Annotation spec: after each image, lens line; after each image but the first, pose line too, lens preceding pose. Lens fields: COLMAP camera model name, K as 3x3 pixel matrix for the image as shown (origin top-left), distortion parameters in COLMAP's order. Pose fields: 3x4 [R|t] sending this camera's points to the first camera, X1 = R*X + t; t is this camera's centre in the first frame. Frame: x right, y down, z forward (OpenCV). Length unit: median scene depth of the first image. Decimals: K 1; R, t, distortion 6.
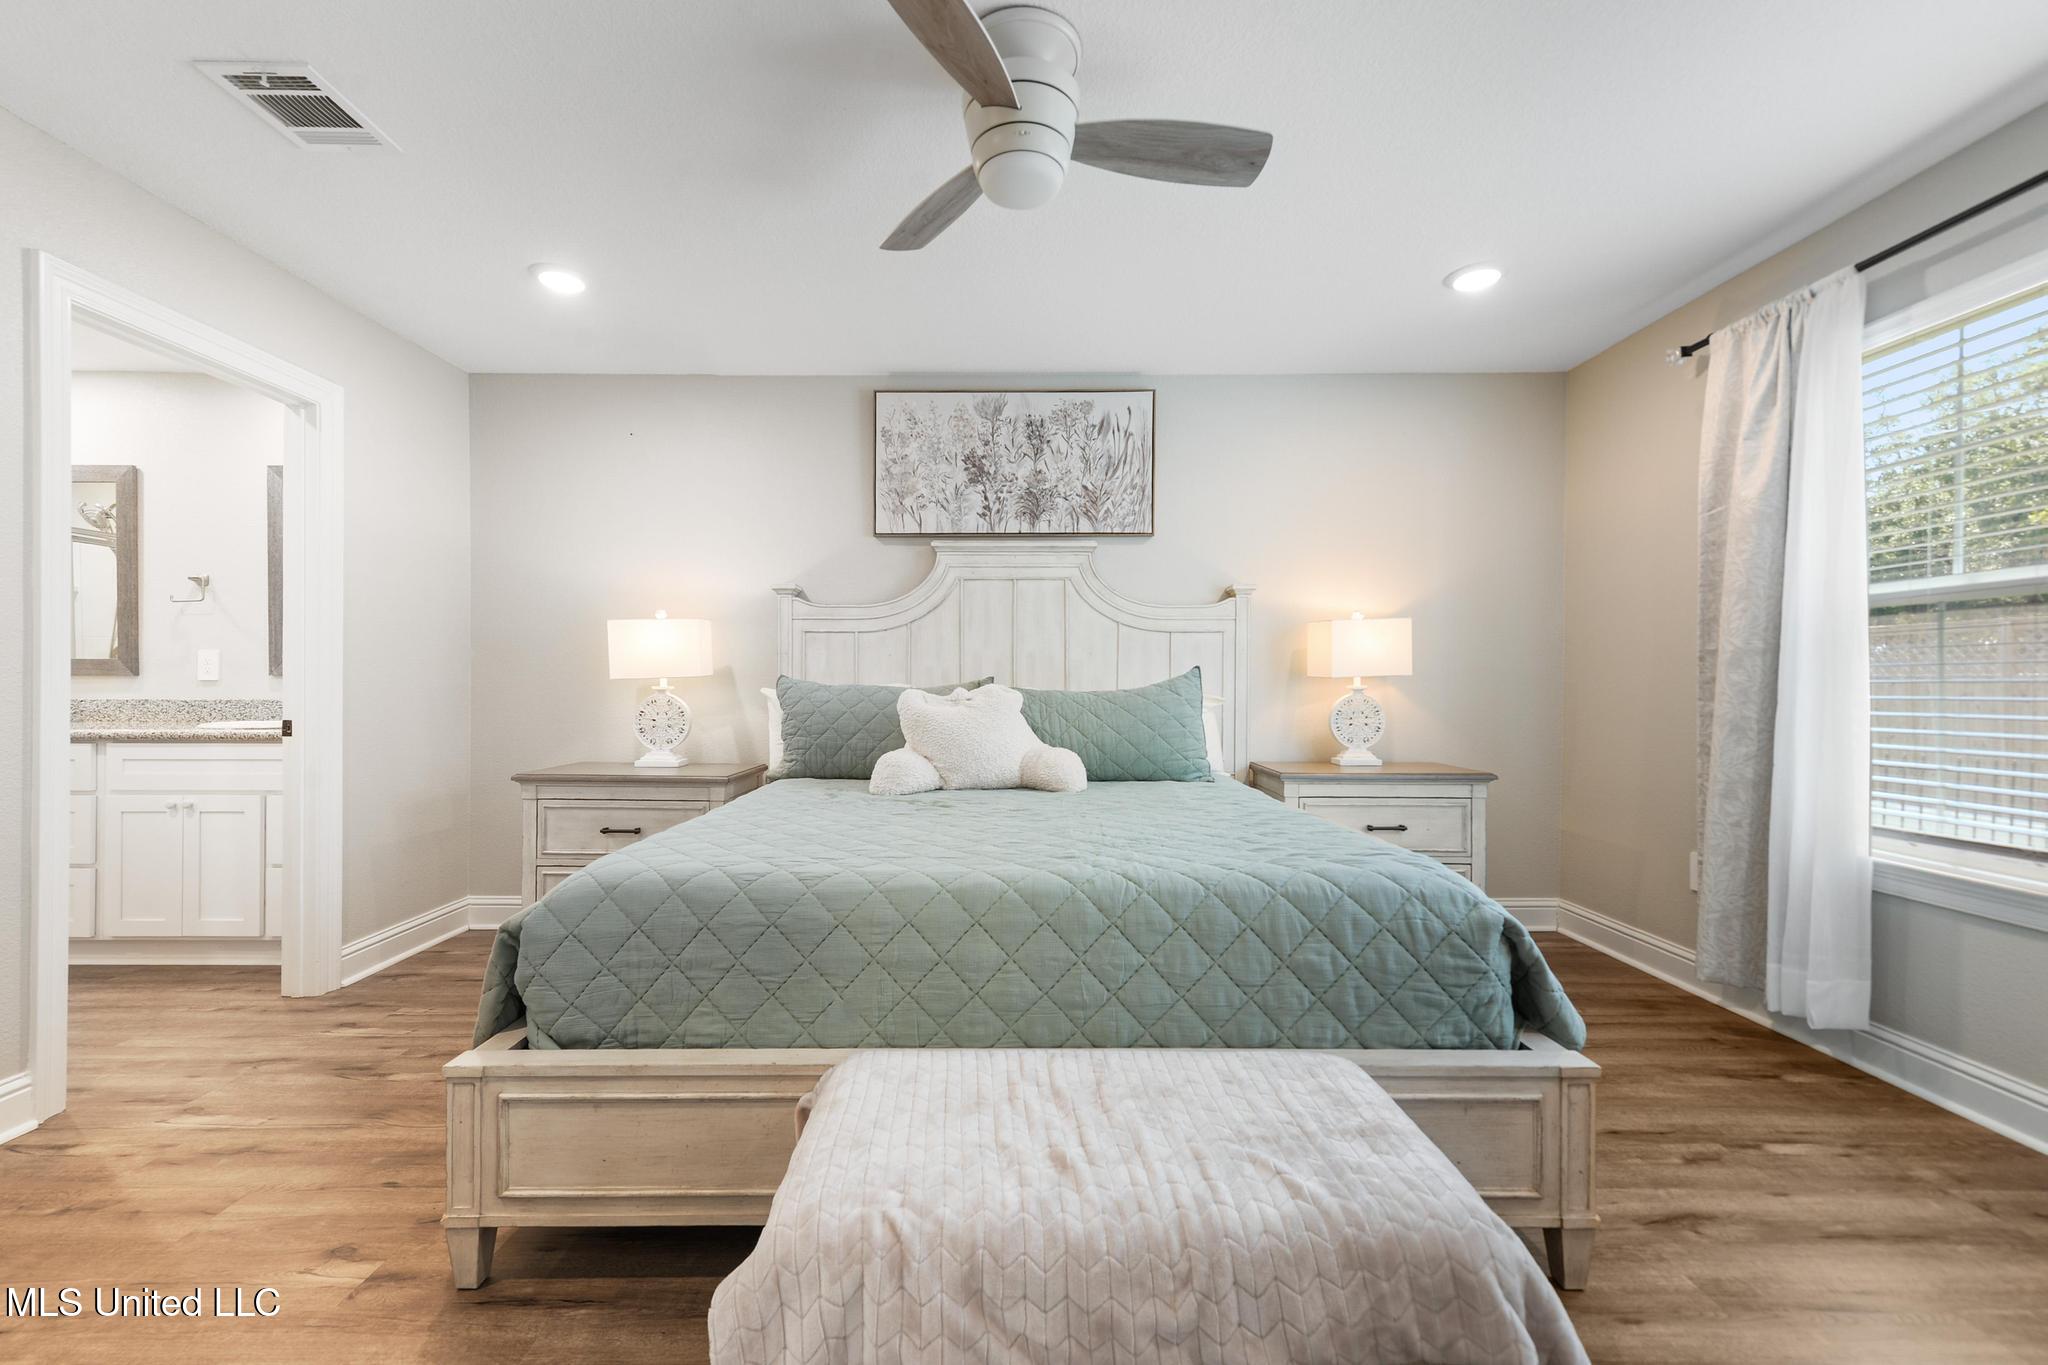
lens RADIAL K [[849.2, 0, 1024.0], [0, 849.2, 682.5], [0, 0, 1]] dist [-0.001486, -0.000360]
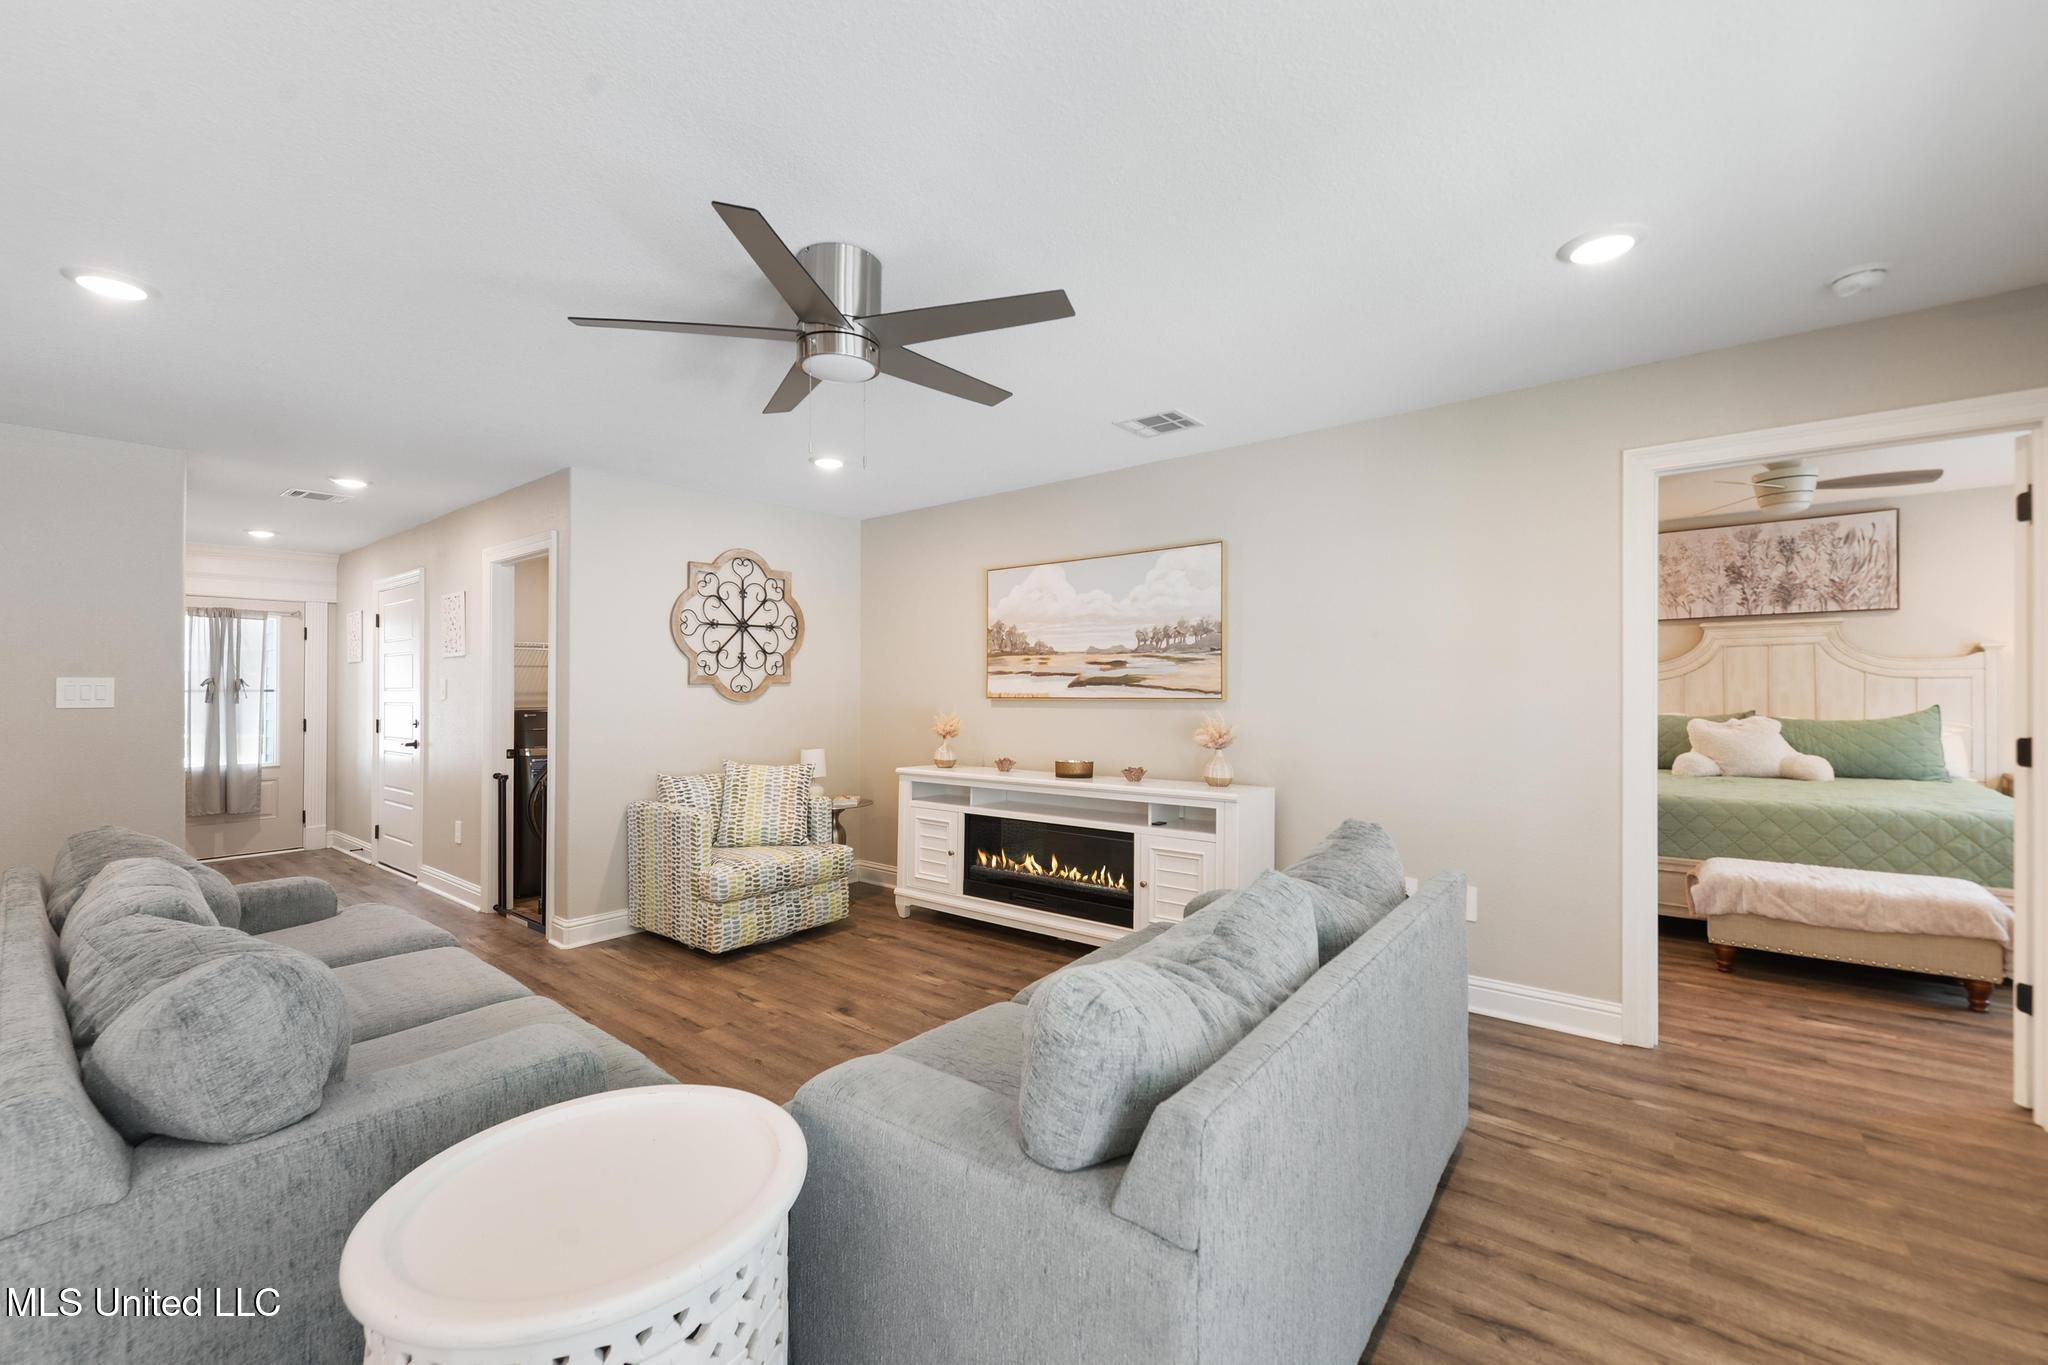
lens RADIAL K [[856.7, 0, 1016.0], [0, 856.7, 686.0], [0, 0, 1]] dist [0.000867, -0.000439]
pose [[0.761019, -0.010504, -0.648644, -0.043704], [0.012153, 0.999924, -0.001935, -0.061019], [0.648615, -0.006410, 0.761089, -1.057552]]
